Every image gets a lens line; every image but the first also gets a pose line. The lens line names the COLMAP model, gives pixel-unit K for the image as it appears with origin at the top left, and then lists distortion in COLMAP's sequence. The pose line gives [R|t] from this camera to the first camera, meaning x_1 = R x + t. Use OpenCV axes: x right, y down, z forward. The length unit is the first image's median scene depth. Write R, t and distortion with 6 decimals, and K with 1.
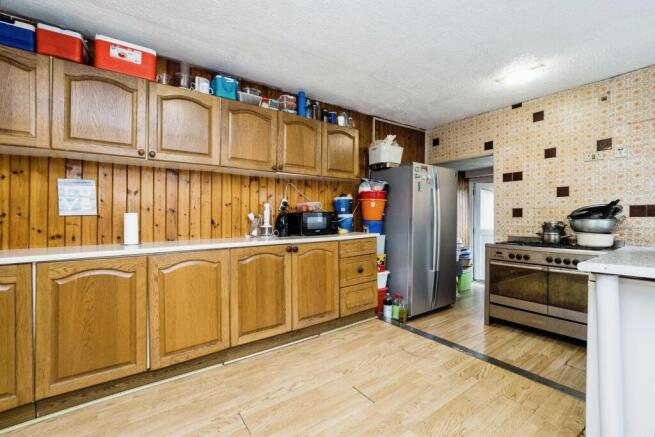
lens RADIAL K [[279.1, 0, 327.5], [0, 279.1, 218.5], [0, 0, 1]] dist [-0.000953, -0.000302]
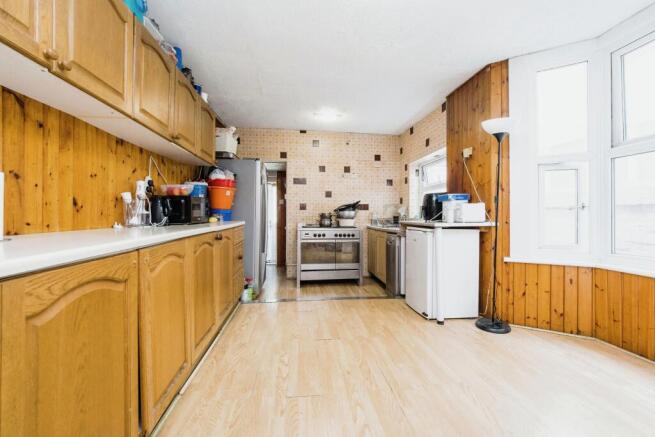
lens RADIAL K [[279.1, 0, 327.5], [0, 279.1, 218.5], [0, 0, 1]] dist [-0.000953, -0.000302]
pose [[0.492079, -0.002508, 0.870547, -0.632443], [-0.005719, 0.999965, 0.006113, 0.038483], [-0.870532, -0.007987, 0.492047, 0.233635]]
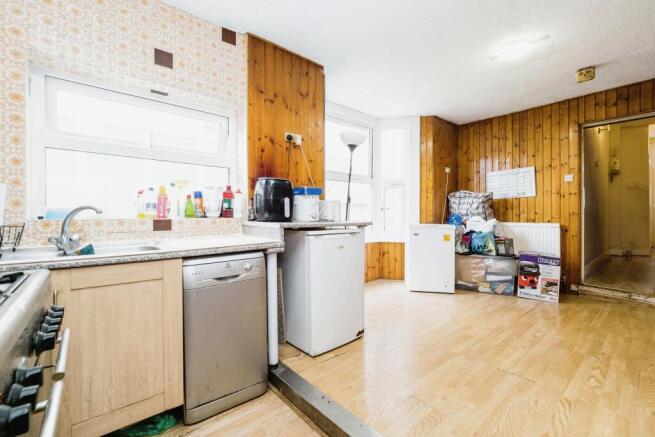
lens RADIAL K [[285.2, 0, 327.5], [0, 285.2, 218.5], [0, 0, 1]] dist [-0.003433, -0.000411]
pose [[-0.995774, 0.009333, -0.091364, 0.552736], [0.009066, 0.999953, 0.003333, 0.043262], [0.091391, 0.002490, -0.995812, 1.225976]]
